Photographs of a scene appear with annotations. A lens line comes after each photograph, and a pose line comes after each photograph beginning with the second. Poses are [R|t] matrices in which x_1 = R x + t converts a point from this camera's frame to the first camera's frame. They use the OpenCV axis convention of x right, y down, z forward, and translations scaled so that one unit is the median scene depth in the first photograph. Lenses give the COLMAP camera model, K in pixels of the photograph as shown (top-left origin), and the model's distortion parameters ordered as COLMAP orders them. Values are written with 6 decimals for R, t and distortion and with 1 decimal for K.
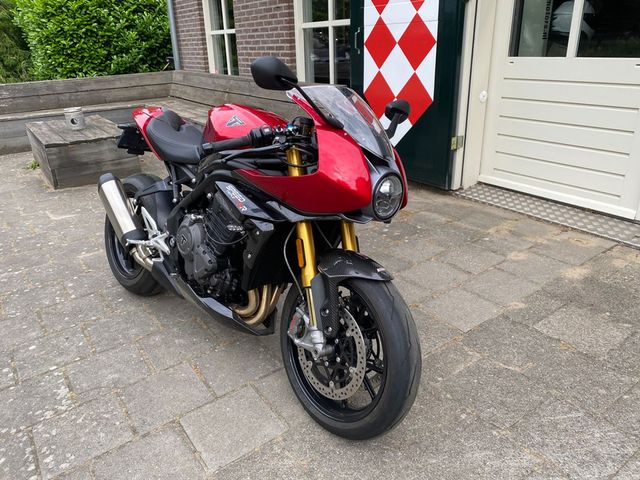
lens RADIAL K [[495.6, 0, 318.1], [0, 495.6, 233.9], [0, 0, 1]] dist [0.054823, -0.061977]
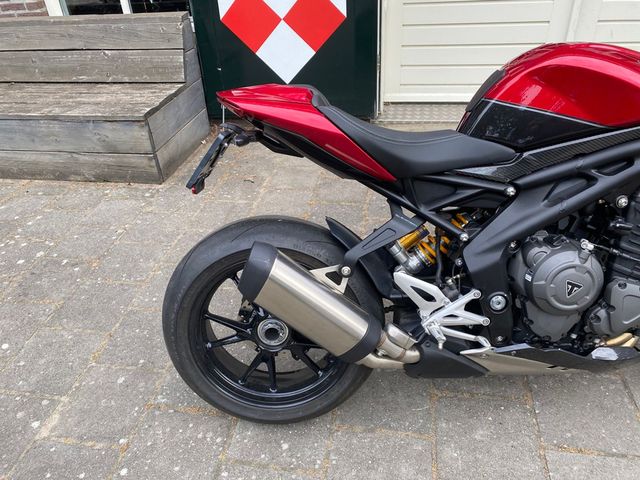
lens RADIAL K [[490.0, 0, 318.3], [0, 490.0, 242.6], [0, 0, 1]] dist [0.049984, -0.057876]
pose [[0.696084, -0.395349, 0.599304, -0.665574], [0.291009, 0.918452, 0.267881, -0.233410], [-0.656338, -0.012065, 0.754370, 0.610274]]
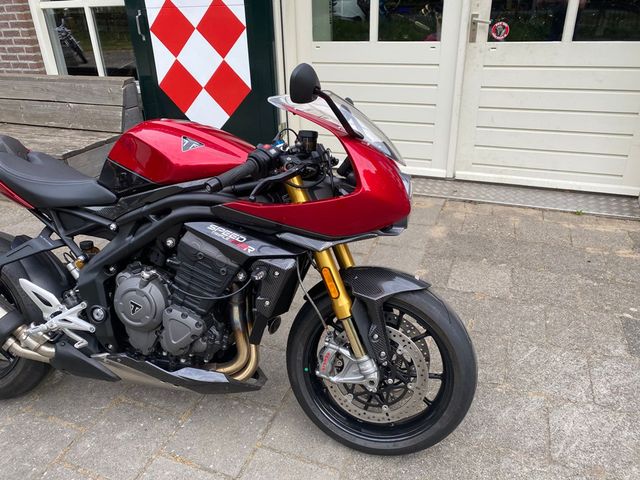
lens RADIAL K [[494.0, 0, 320.0], [0, 494.0, 240.0], [0, 0, 1]] dist [0.010664, 0.001495]
pose [[0.829642, -0.231272, 0.508141, -0.321190], [0.204121, 0.972804, 0.109487, -0.091186], [-0.519643, 0.012888, 0.854286, 0.174882]]
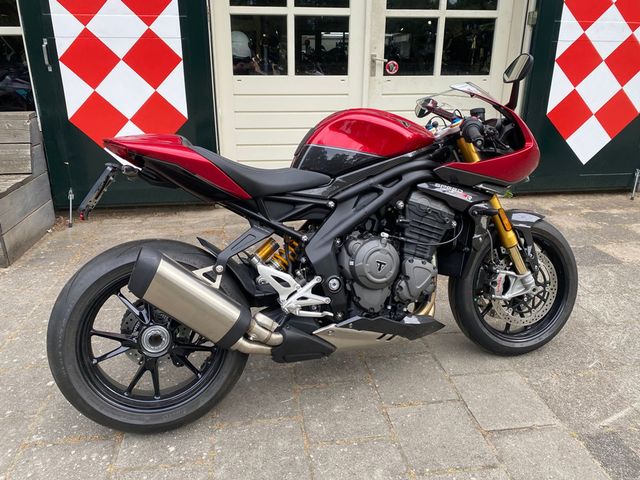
lens RADIAL K [[495.6, 0, 318.1], [0, 495.6, 233.9], [0, 0, 1]] dist [0.054823, -0.061977]
pose [[0.432210, -0.261329, 0.863077, -0.846474], [0.315759, 0.940355, 0.126602, -0.147884], [-0.844684, 0.217806, 0.488948, 0.535801]]
